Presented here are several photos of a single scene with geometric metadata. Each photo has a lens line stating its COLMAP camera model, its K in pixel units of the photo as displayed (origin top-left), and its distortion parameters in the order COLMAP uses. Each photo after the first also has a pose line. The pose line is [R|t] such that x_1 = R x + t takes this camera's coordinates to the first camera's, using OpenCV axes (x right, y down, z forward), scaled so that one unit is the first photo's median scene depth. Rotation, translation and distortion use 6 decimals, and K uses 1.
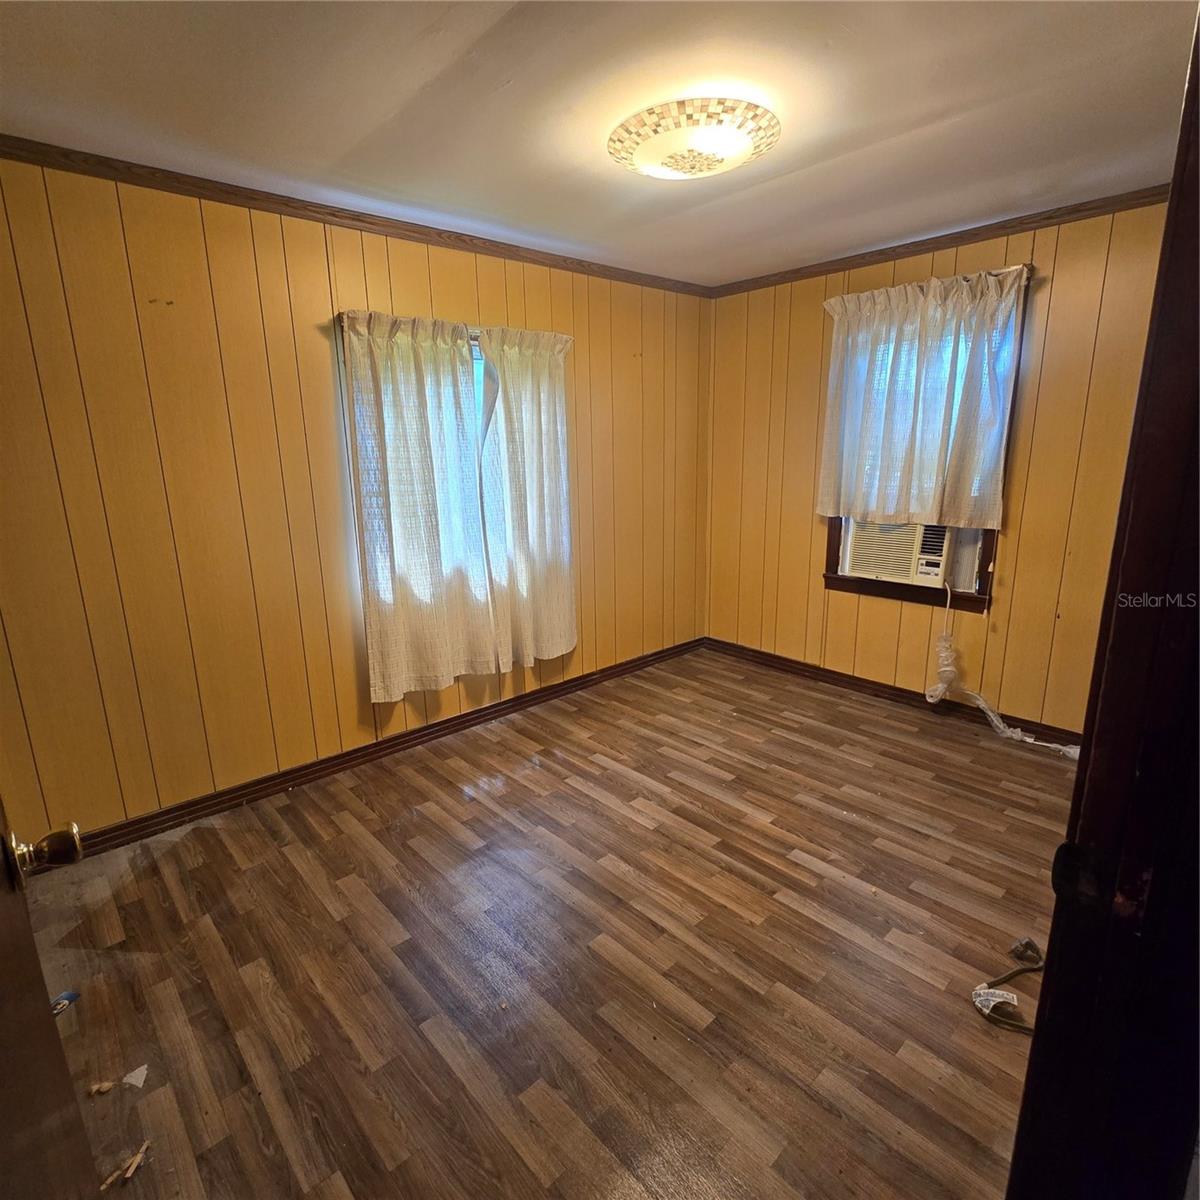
lens RADIAL K [[654.0, 0, 602.3], [0, 654.0, 596.1], [0, 0, 1]] dist [0.001752, -0.003284]
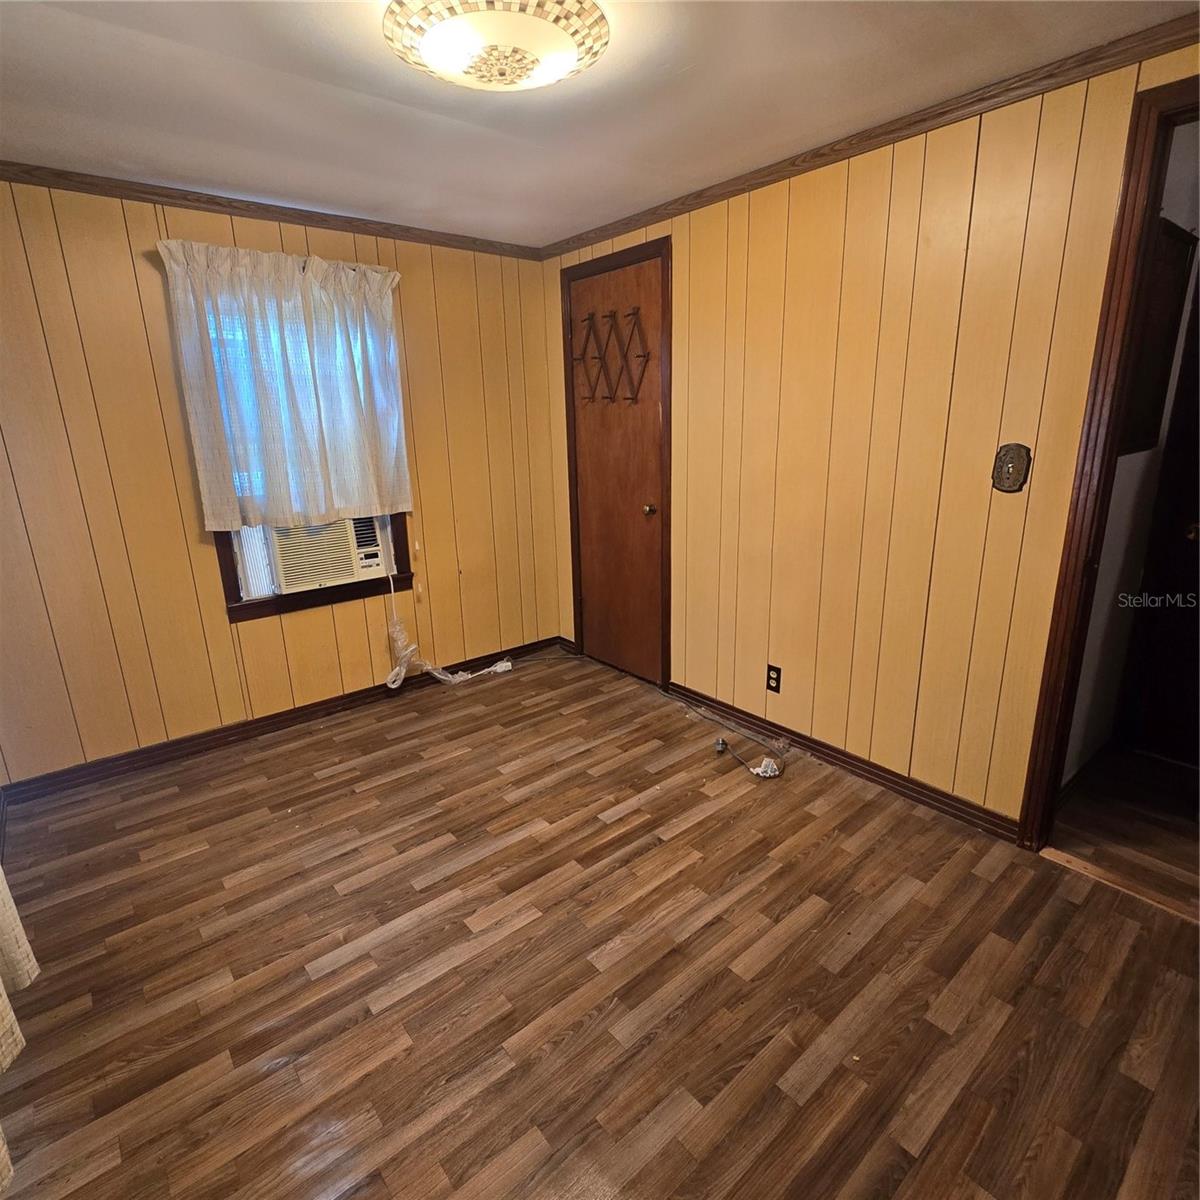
lens RADIAL K [[654.0, 0, 602.3], [0, 654.0, 596.1], [0, 0, 1]] dist [0.001752, -0.003284]
pose [[0.051204, -0.251755, 0.966436, -0.462722], [0.247545, 0.940705, 0.231936, -0.138193], [-0.967522, 0.227361, 0.110489, 0.580738]]
